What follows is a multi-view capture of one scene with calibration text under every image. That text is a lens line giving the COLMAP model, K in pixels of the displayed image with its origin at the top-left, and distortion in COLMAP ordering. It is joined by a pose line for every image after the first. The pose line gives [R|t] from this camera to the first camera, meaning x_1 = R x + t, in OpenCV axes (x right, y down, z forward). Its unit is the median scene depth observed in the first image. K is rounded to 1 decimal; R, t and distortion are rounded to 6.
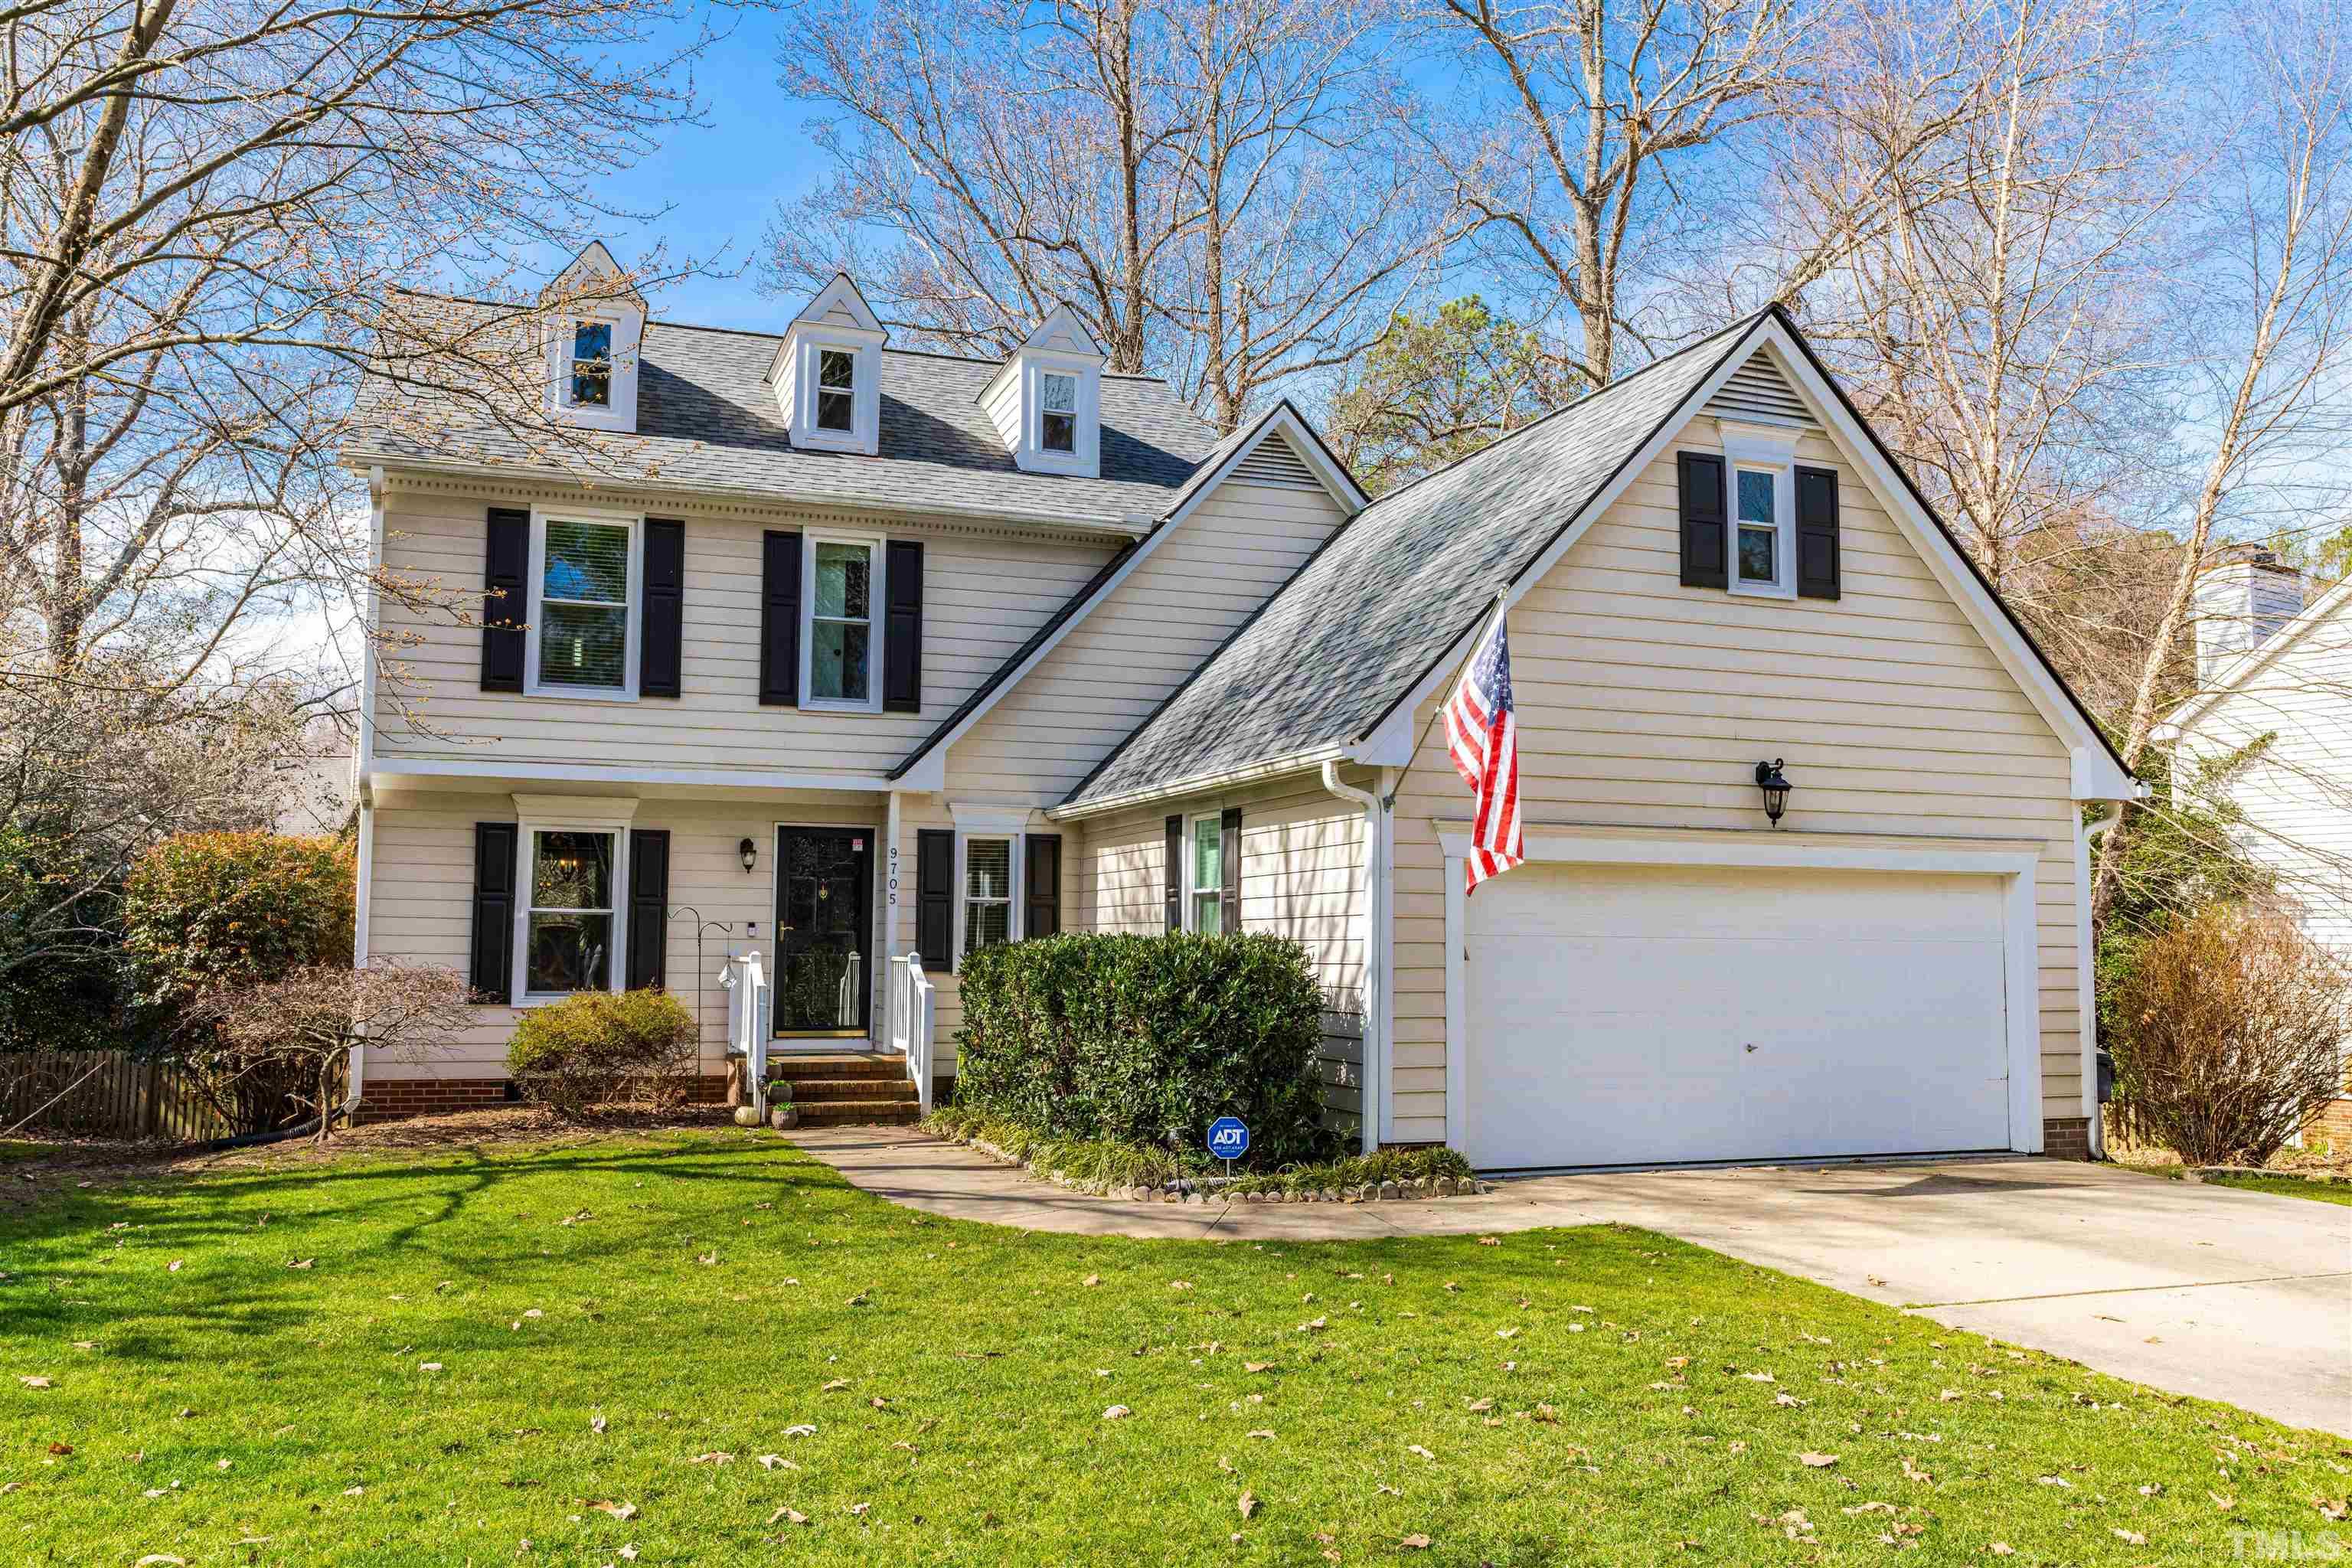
lens RADIAL K [[1828.3, 0, 1182.2], [0, 1828.3, 790.1], [0, 0, 1]] dist [-0.041082, 0.033307]
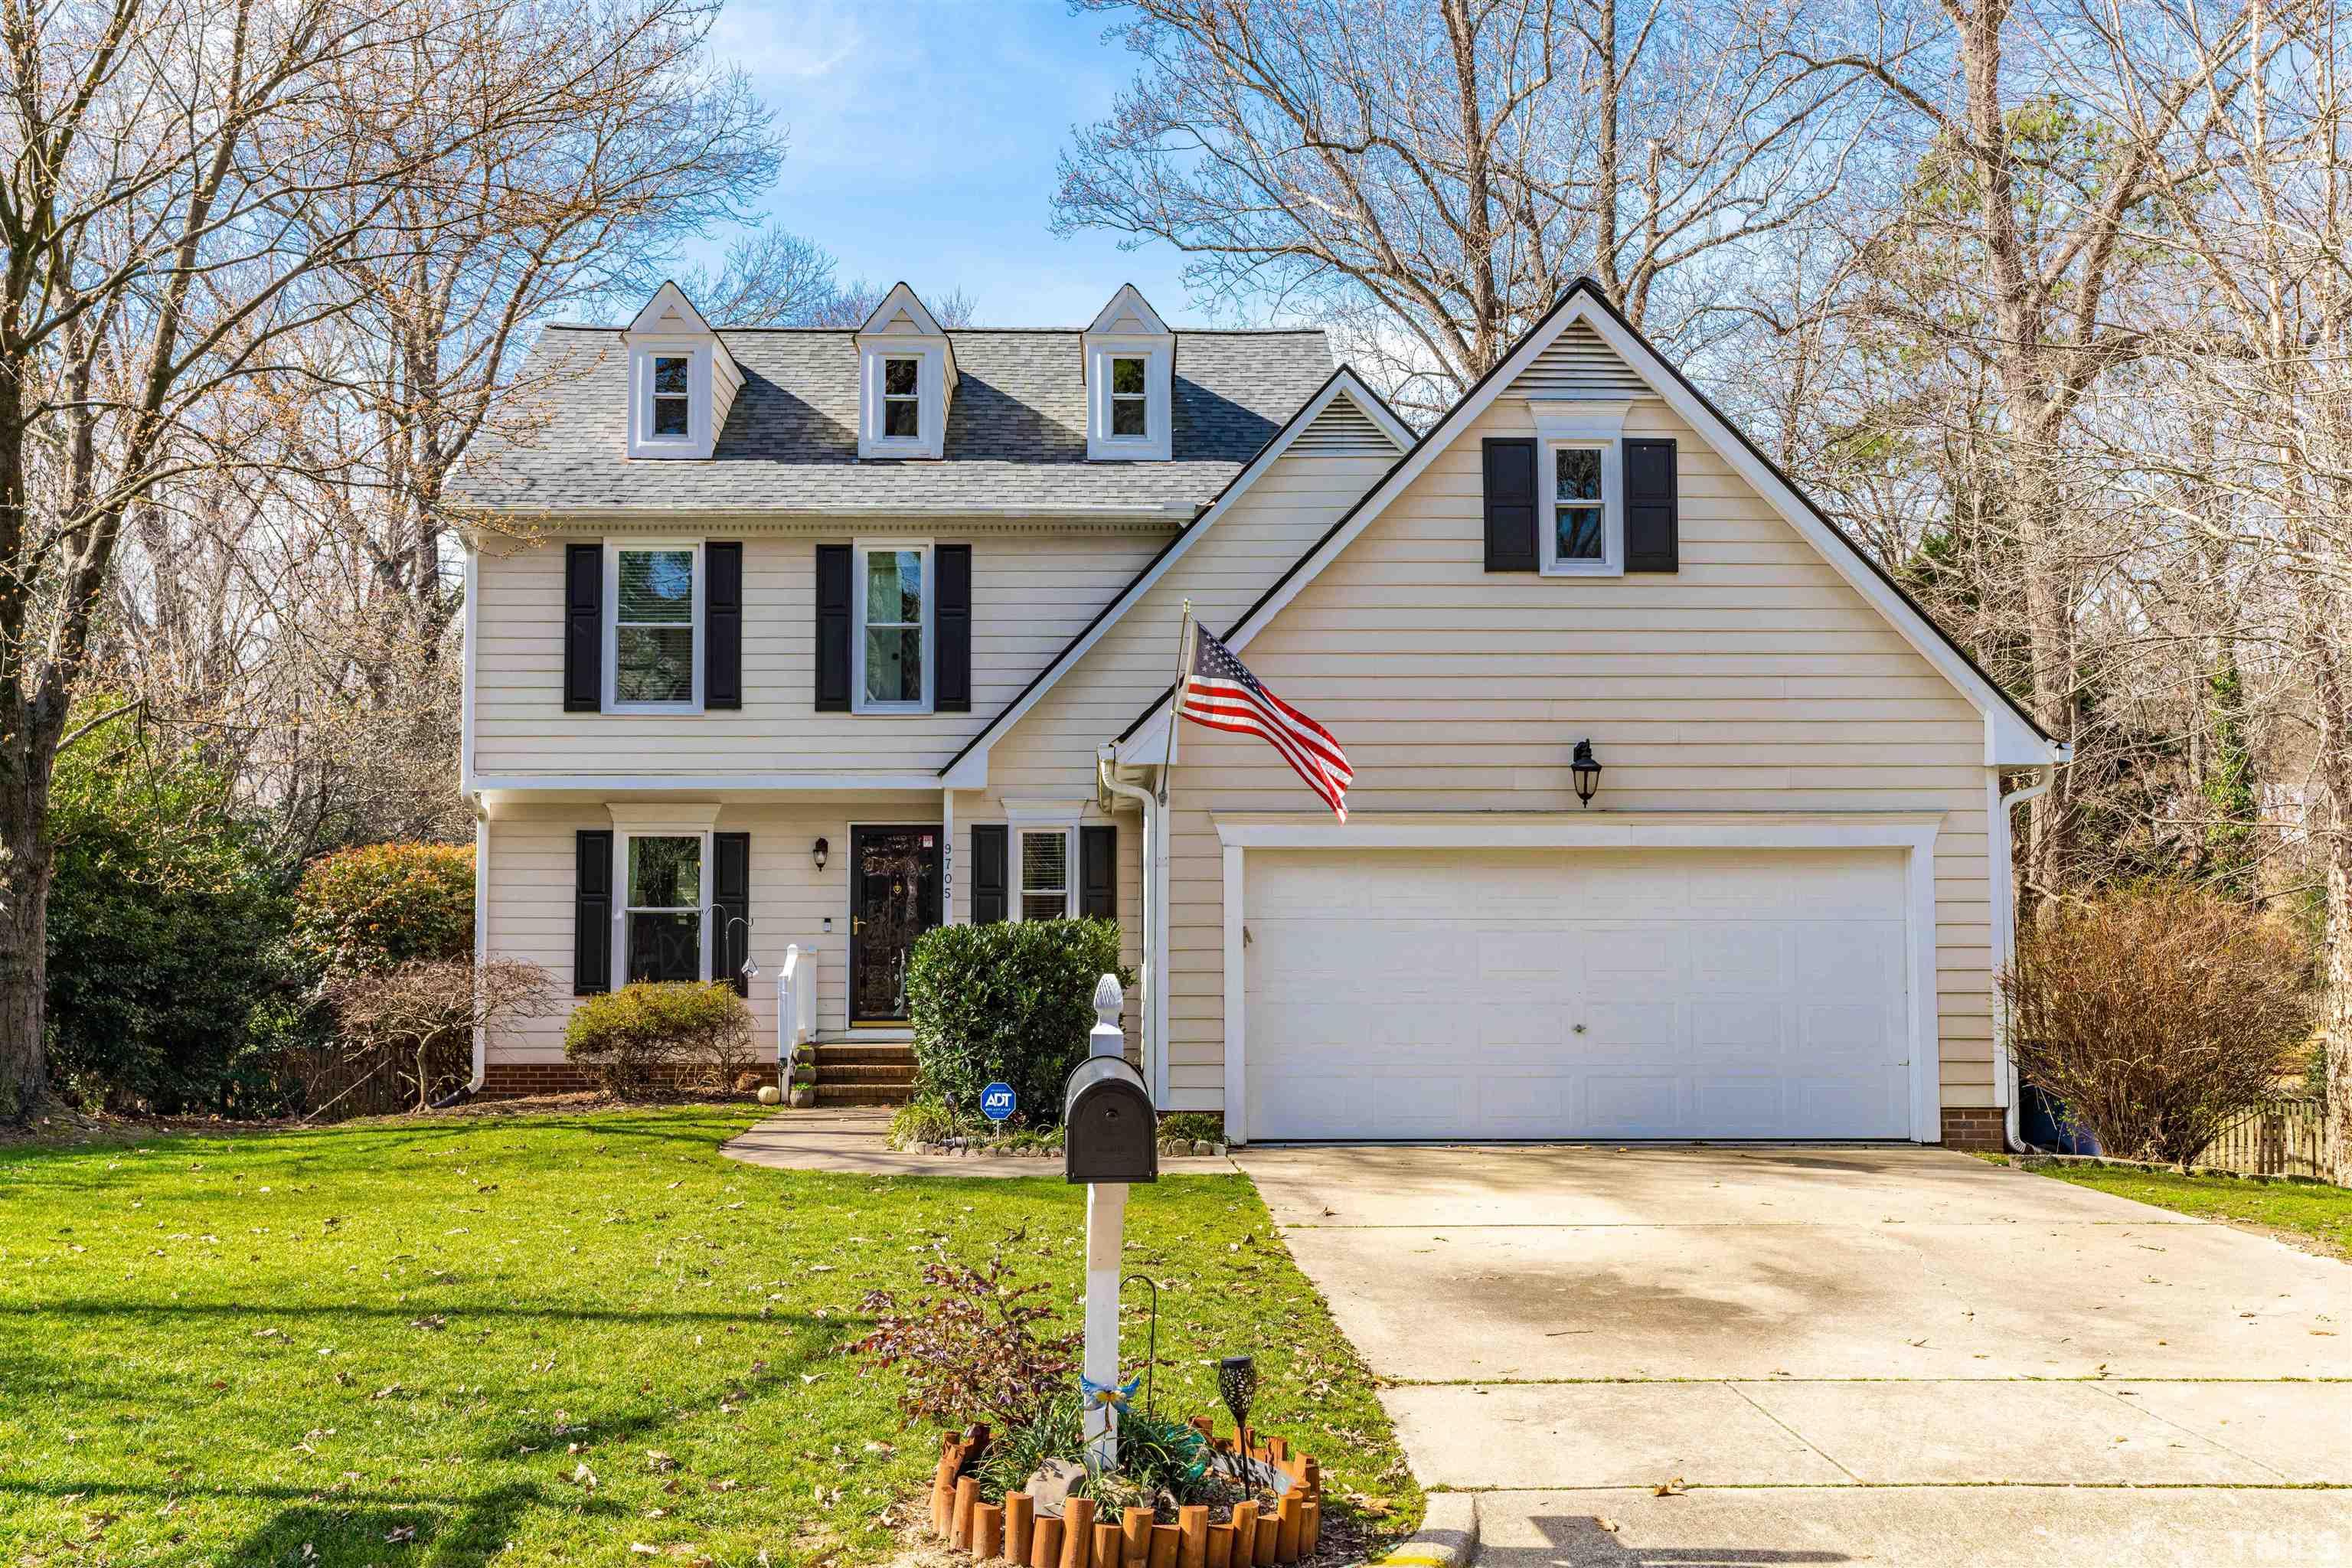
lens RADIAL K [[2361.5, 0, 1170.5], [0, 2361.5, 783.2], [0, 0, 1]] dist [-0.026734, 0.000000]
pose [[0.947183, -0.031770, -0.319116, 0.406352], [0.036248, 0.999310, 0.008100, -0.009179], [0.318639, -0.019240, 0.947681, -0.233112]]
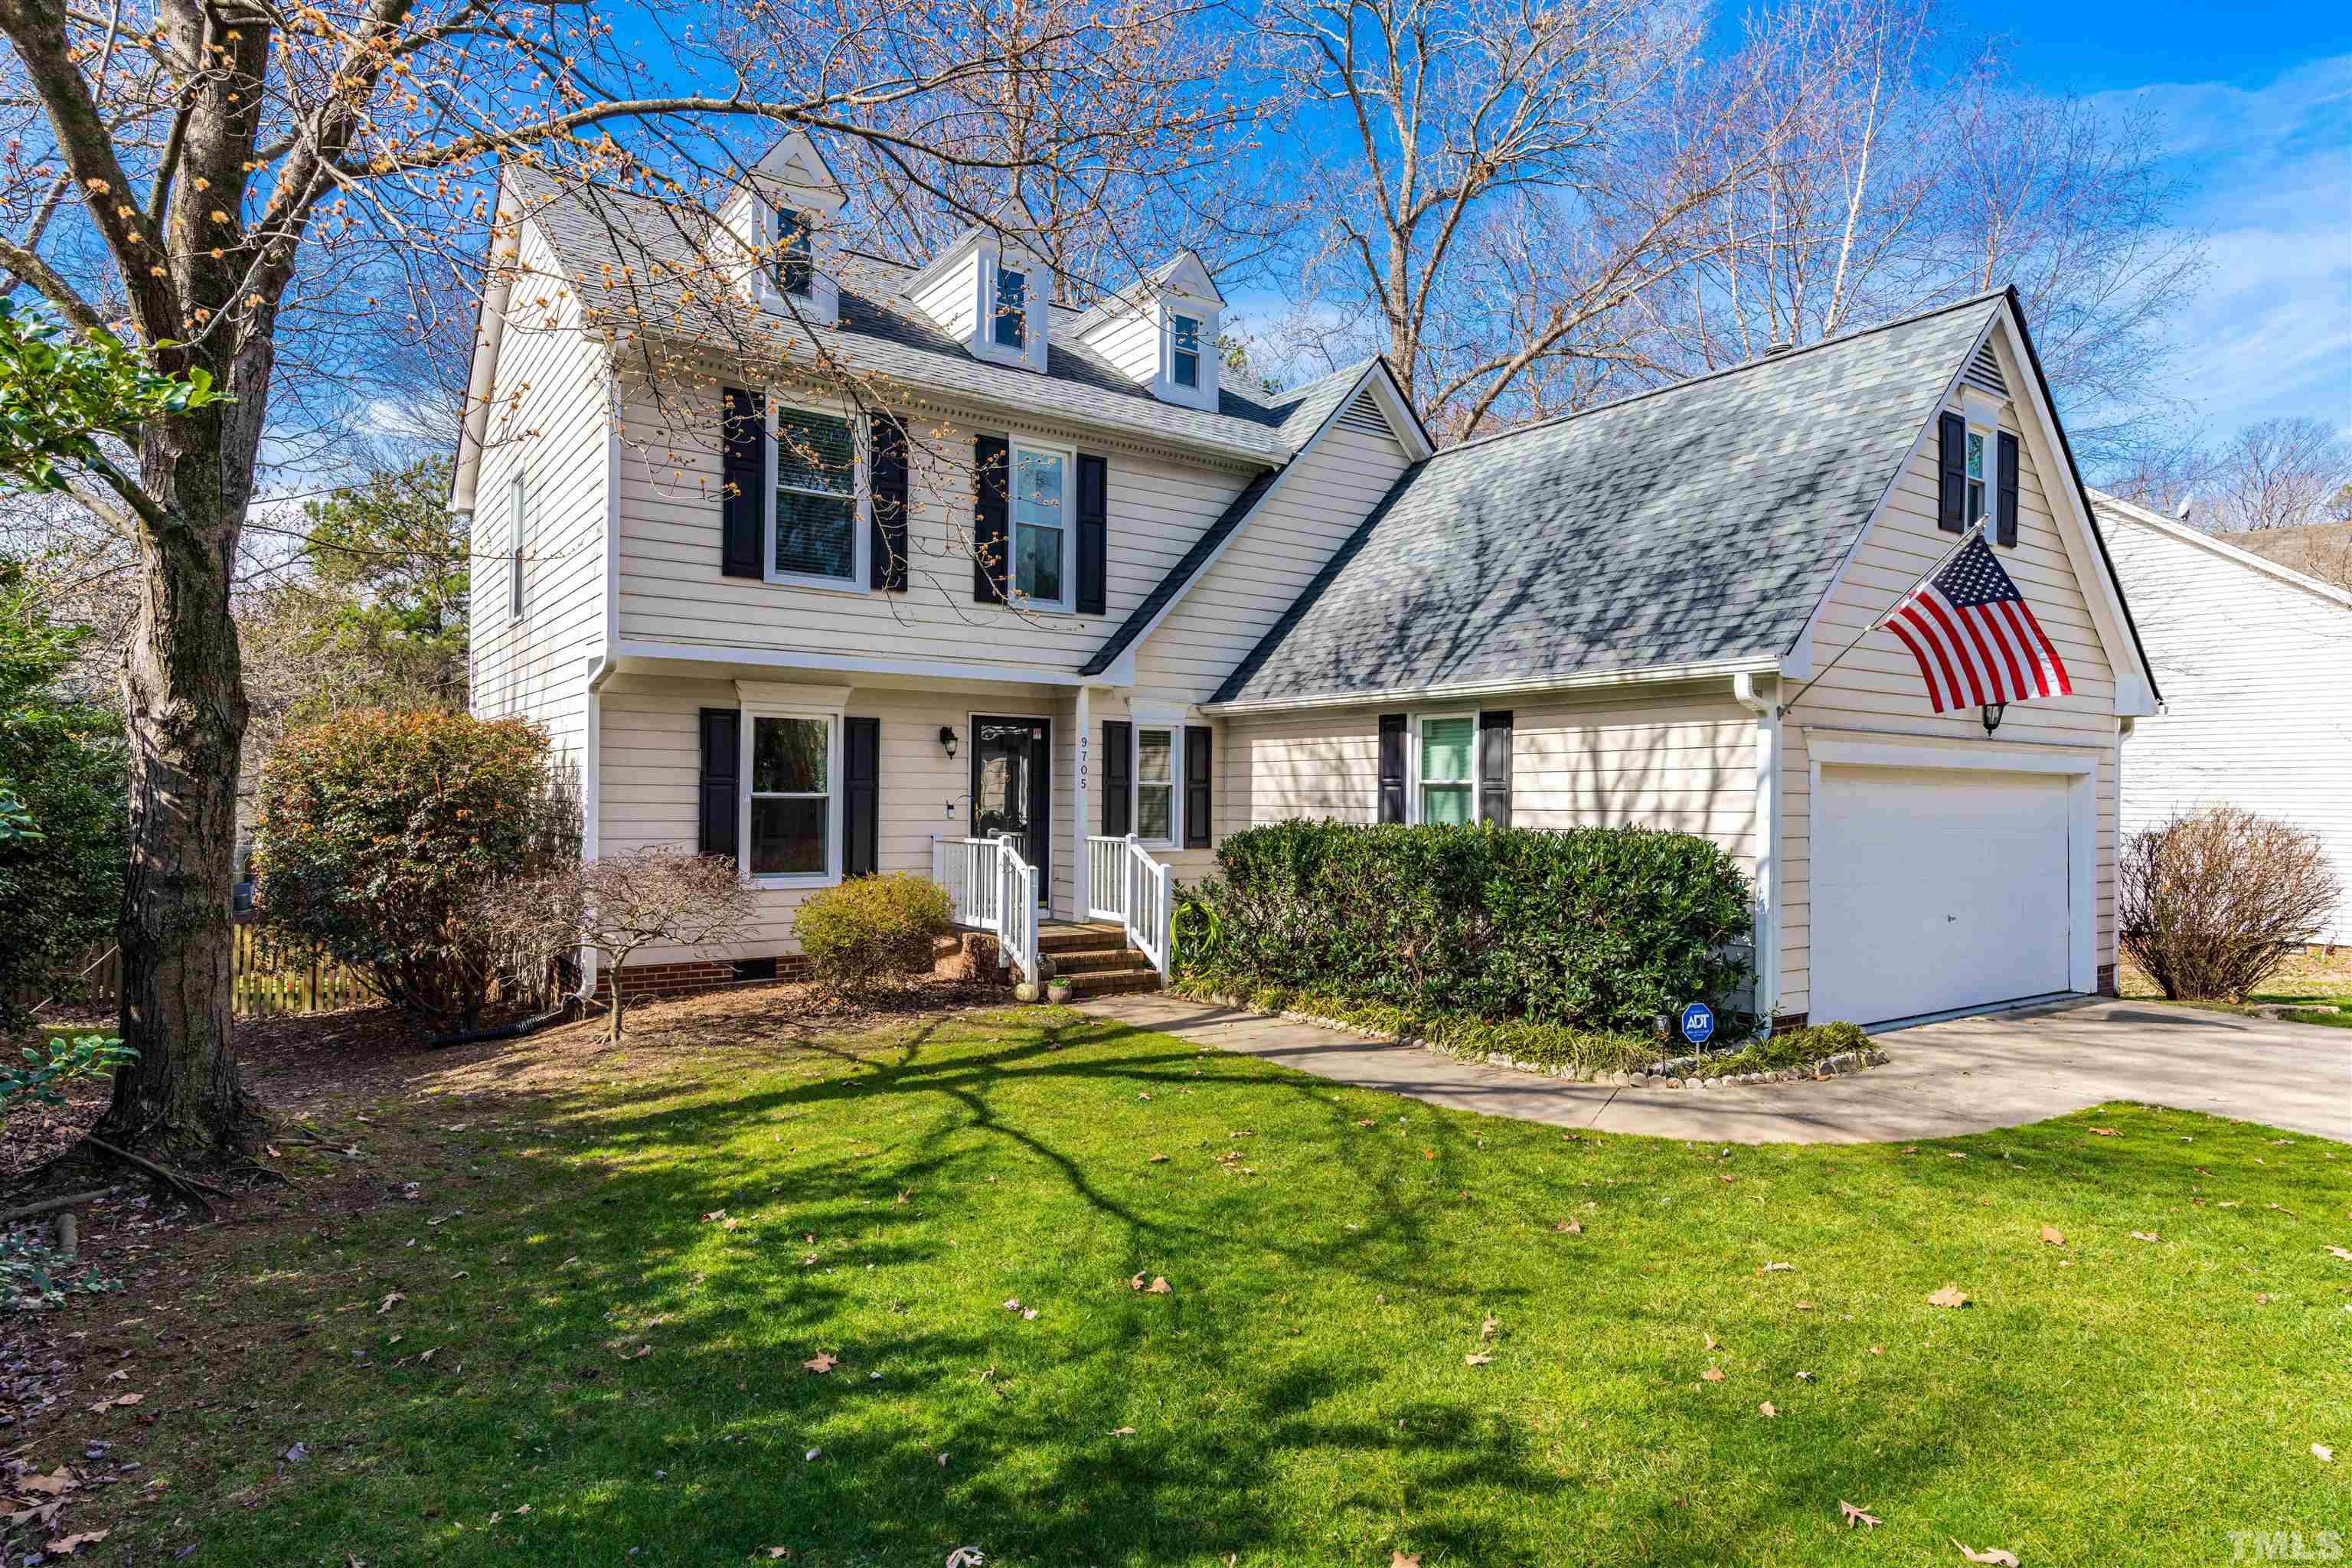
lens RADIAL K [[1297.9, 0, 1180.2], [0, 1297.9, 789.1], [0, 0, 1]] dist [0.013596, 0.000284]
pose [[0.966723, 0.003289, 0.255804, -0.316572], [-0.023535, 0.996820, 0.076127, 0.001715], [-0.254741, -0.079614, 0.963727, 0.238811]]
